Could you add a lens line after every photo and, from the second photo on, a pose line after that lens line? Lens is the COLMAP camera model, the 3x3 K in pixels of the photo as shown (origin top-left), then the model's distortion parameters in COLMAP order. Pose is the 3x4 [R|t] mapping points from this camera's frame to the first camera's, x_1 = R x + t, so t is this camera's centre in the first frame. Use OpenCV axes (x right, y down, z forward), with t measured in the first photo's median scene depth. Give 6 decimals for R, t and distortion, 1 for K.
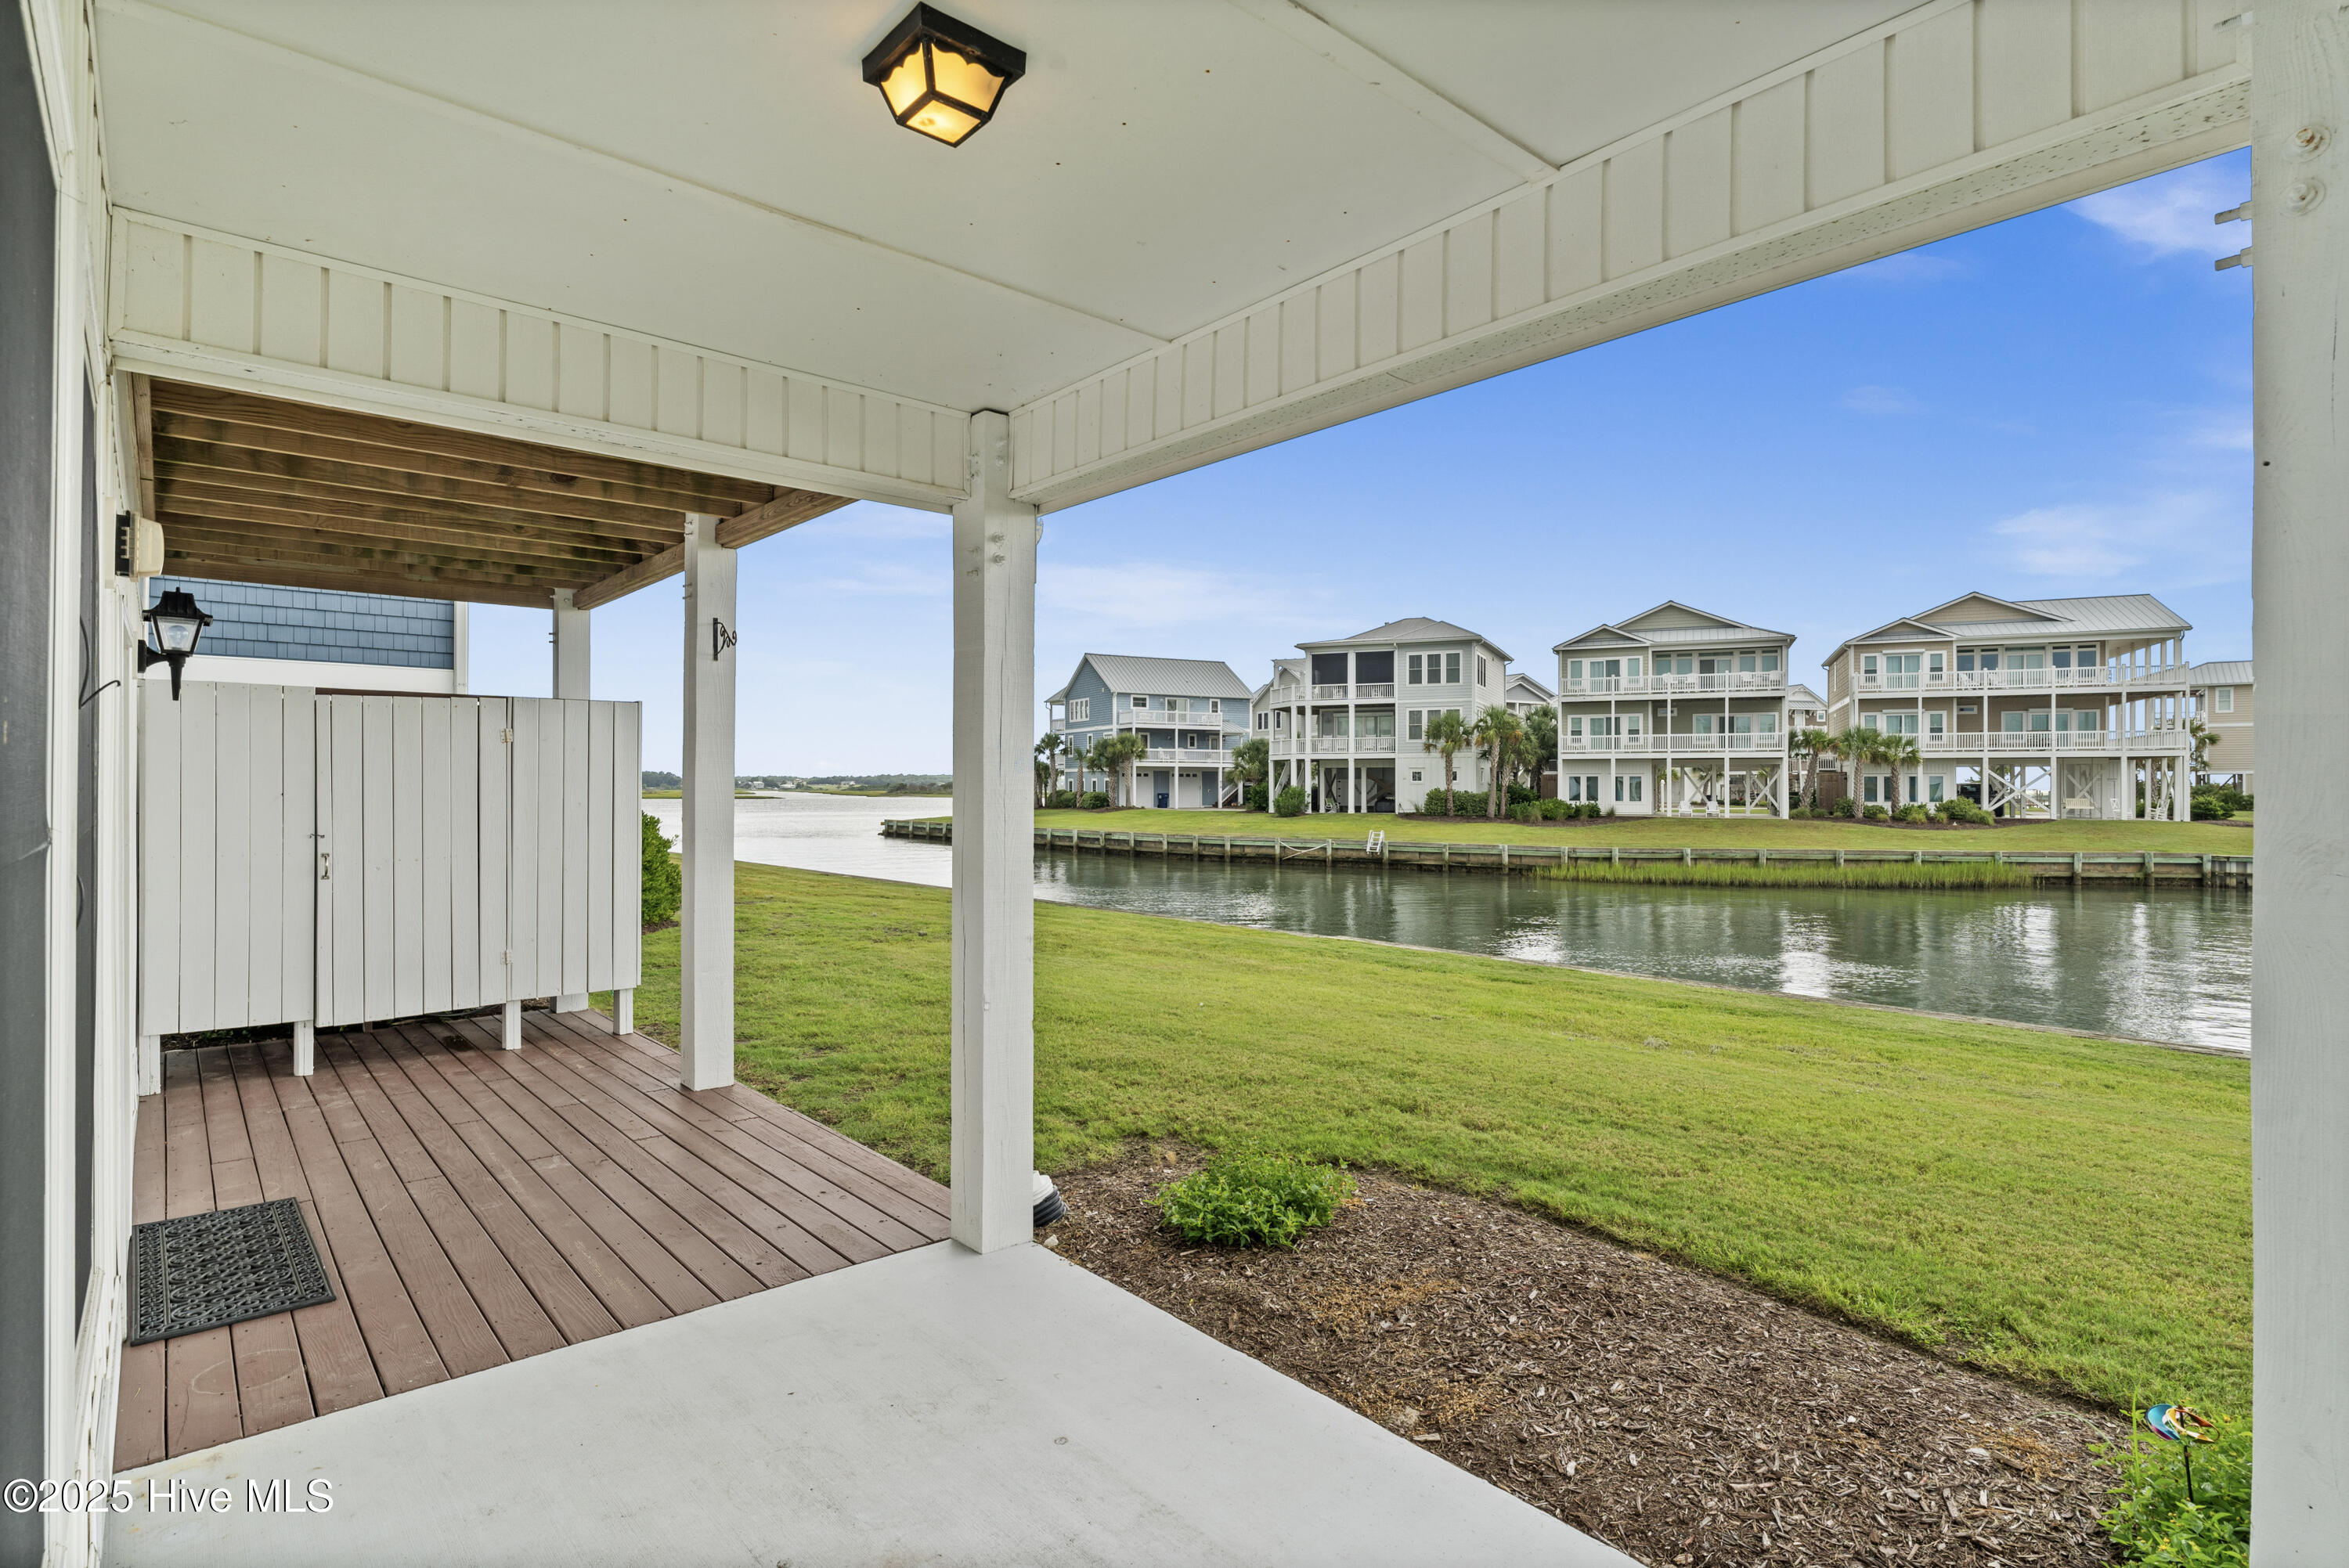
lens RADIAL K [[1185.1, 0, 1160.9], [0, 1185.1, 789.5], [0, 0, 1]] dist [-0.001556, -0.000957]
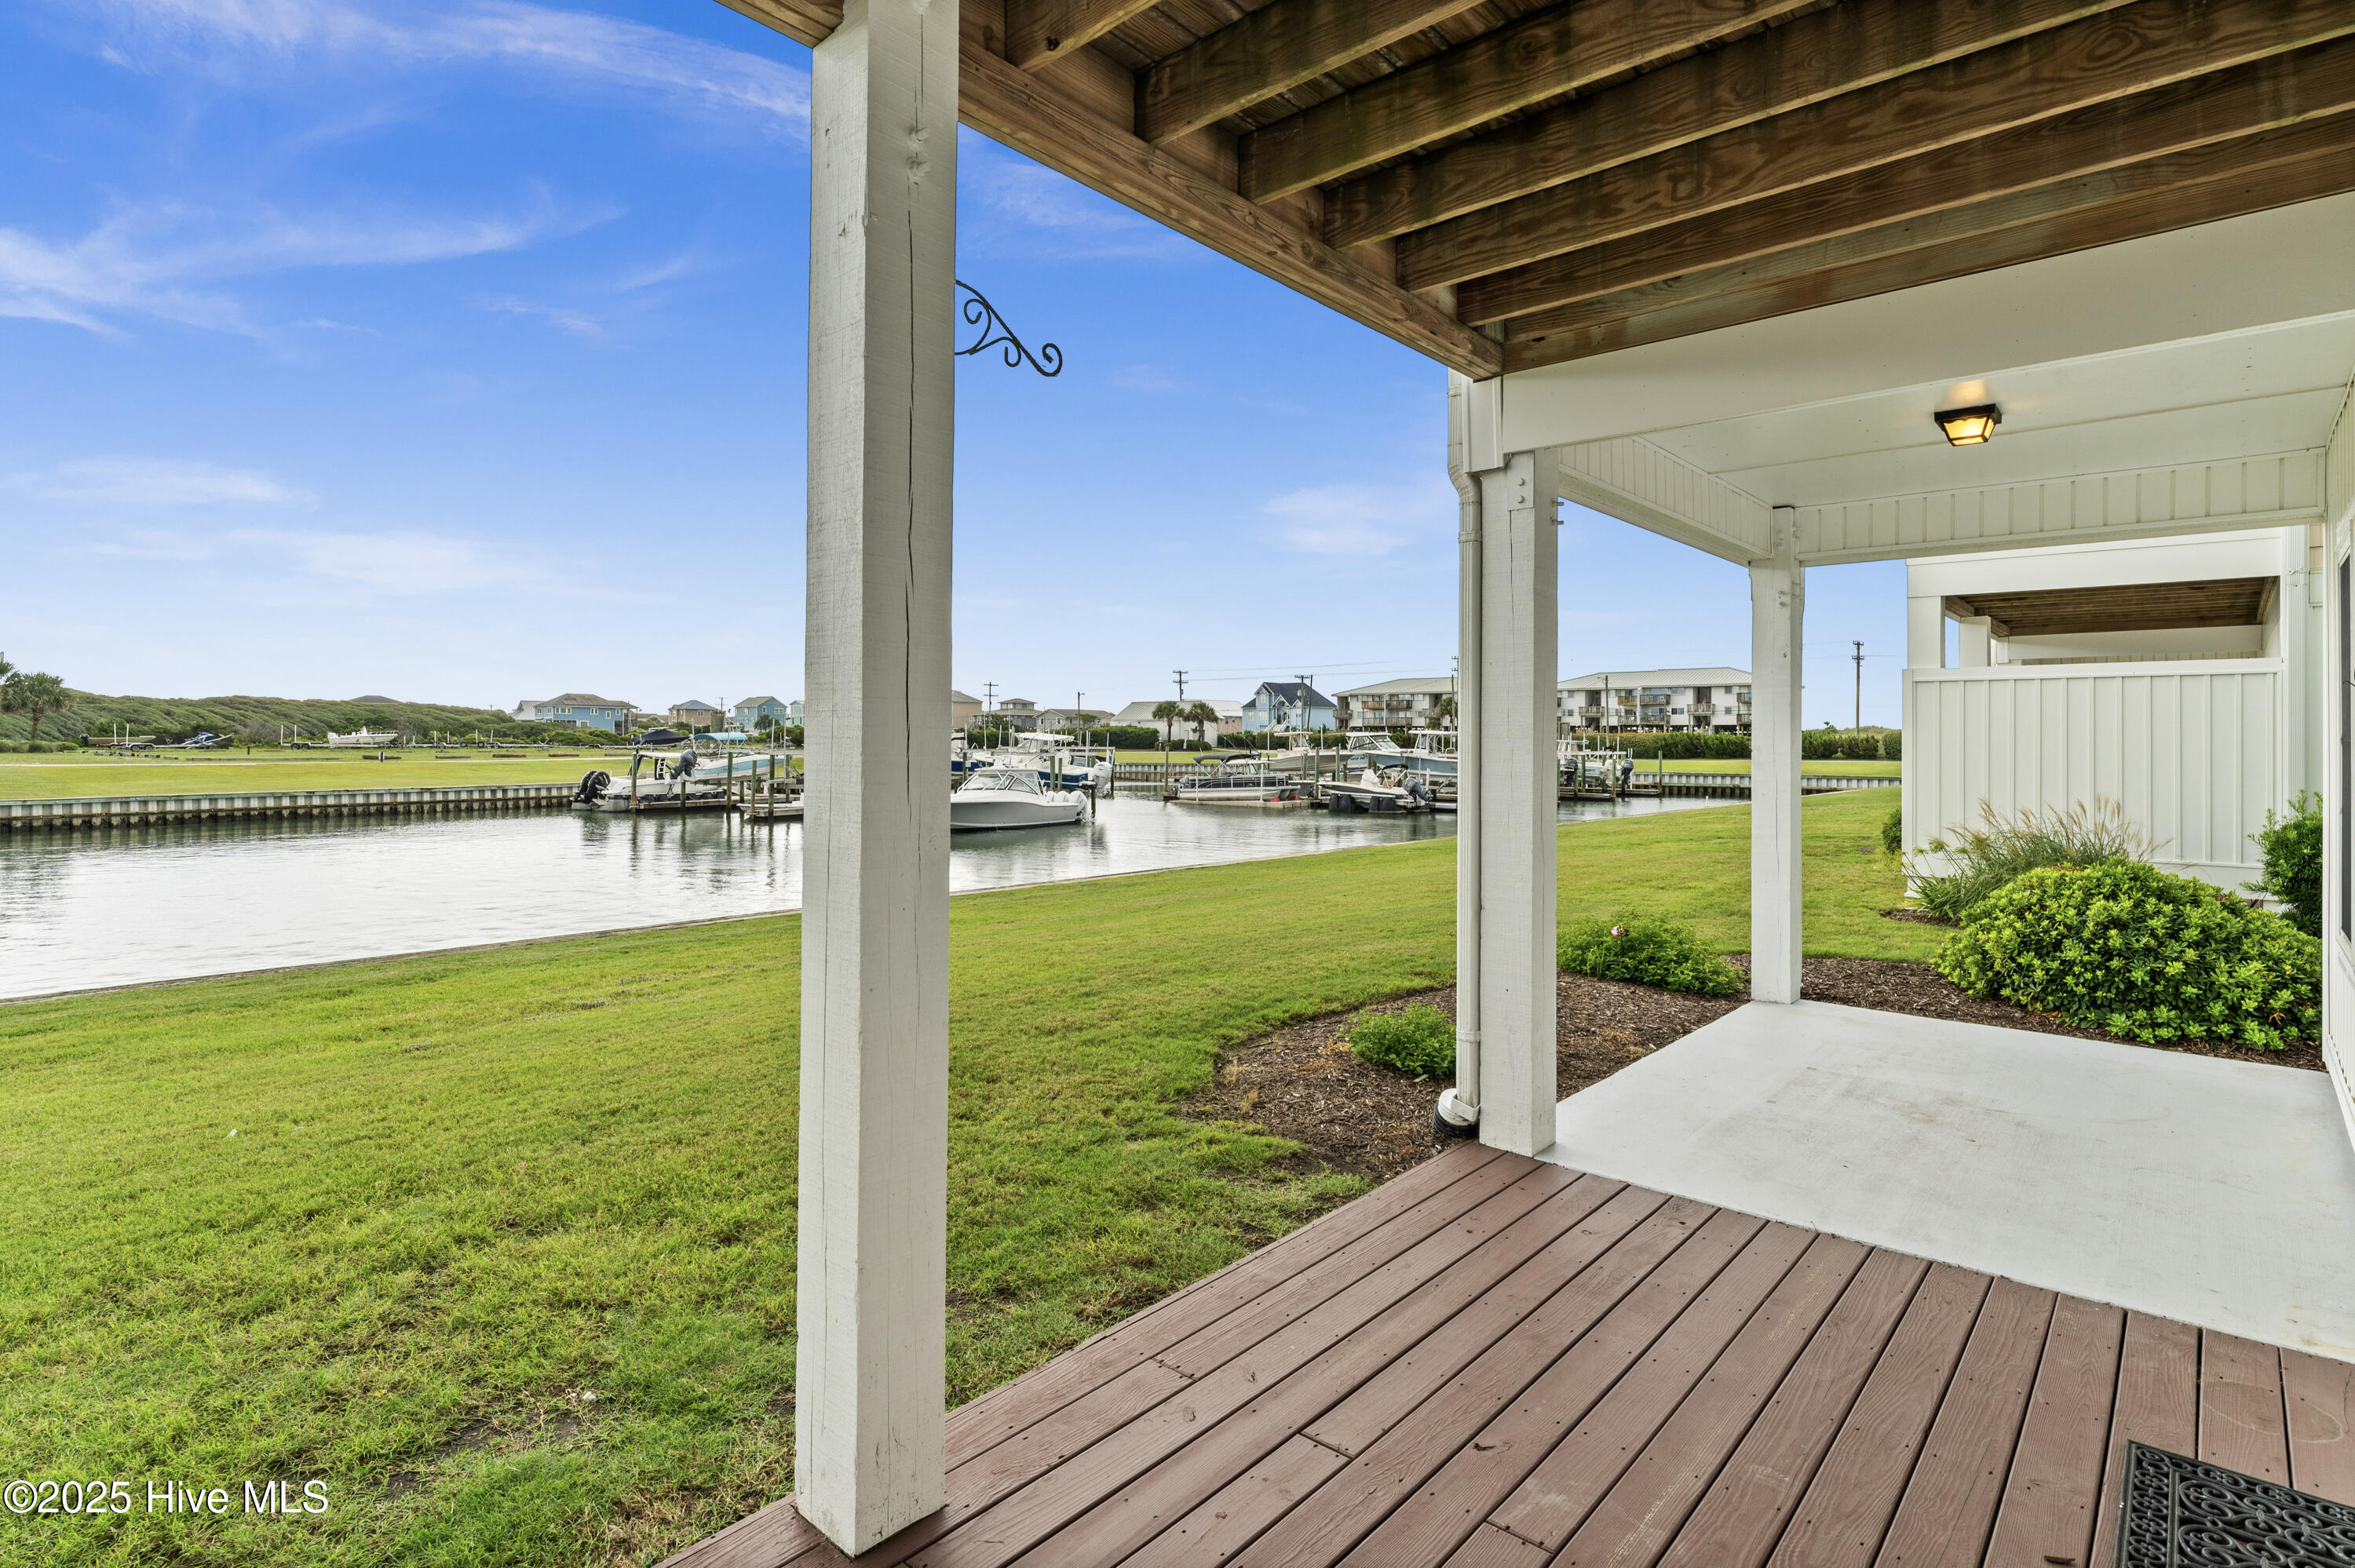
lens RADIAL K [[1181.7, 0, 1162.7], [0, 1181.7, 755.2], [0, 0, 1]] dist [-0.003491, -0.000798]
pose [[-0.138670, -0.015551, 0.990217, -1.009846], [-0.006036, 0.999871, 0.014857, 0.014364], [-0.990320, -0.003917, -0.138746, 1.291299]]
